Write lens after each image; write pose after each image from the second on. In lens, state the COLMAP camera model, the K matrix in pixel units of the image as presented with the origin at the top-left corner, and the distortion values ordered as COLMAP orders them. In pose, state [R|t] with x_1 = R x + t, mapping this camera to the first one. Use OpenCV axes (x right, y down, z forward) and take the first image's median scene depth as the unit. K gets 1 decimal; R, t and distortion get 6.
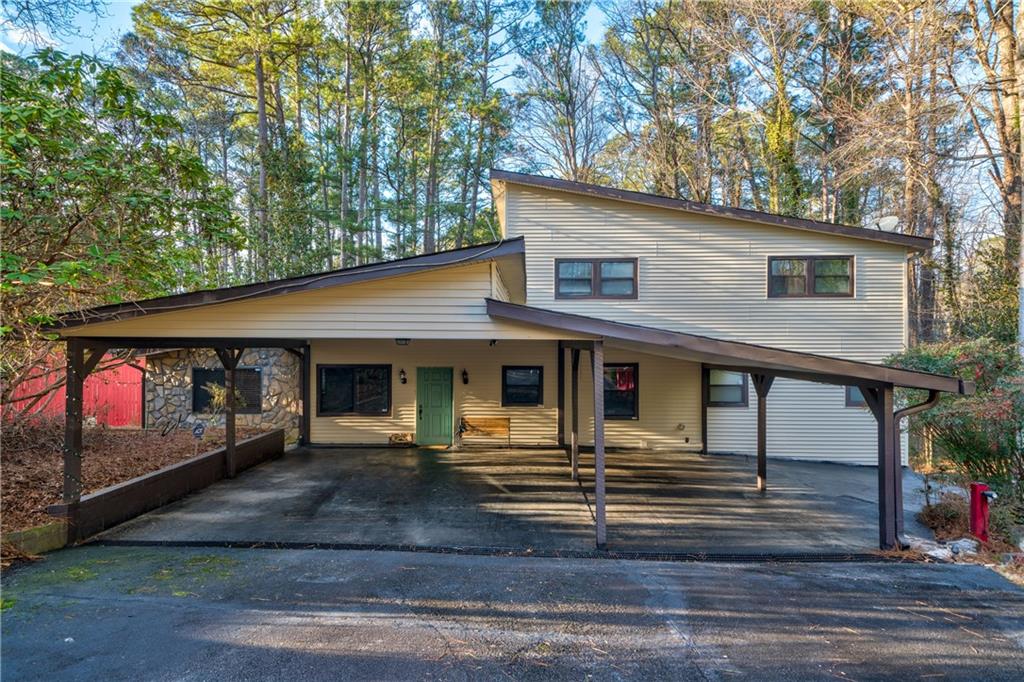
lens RADIAL K [[693.3, 0, 512.0], [0, 693.3, 341.0], [0, 0, 1]] dist [0.001201, 0.000040]
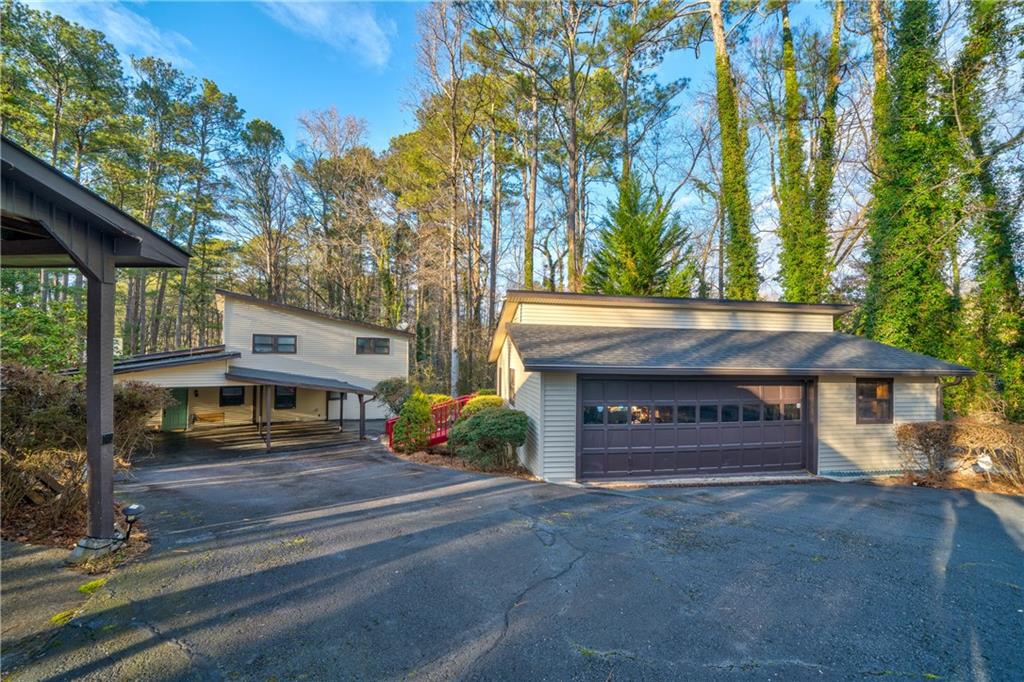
lens RADIAL K [[387.1, 0, 512.0], [0, 387.1, 341.0], [0, 0, 1]] dist [-0.006593, -0.000069]
pose [[0.792655, 0.025002, 0.609157, -0.028580], [-0.001862, 0.999253, -0.038590, -0.056781], [-0.609667, 0.029454, 0.792110, -0.420642]]
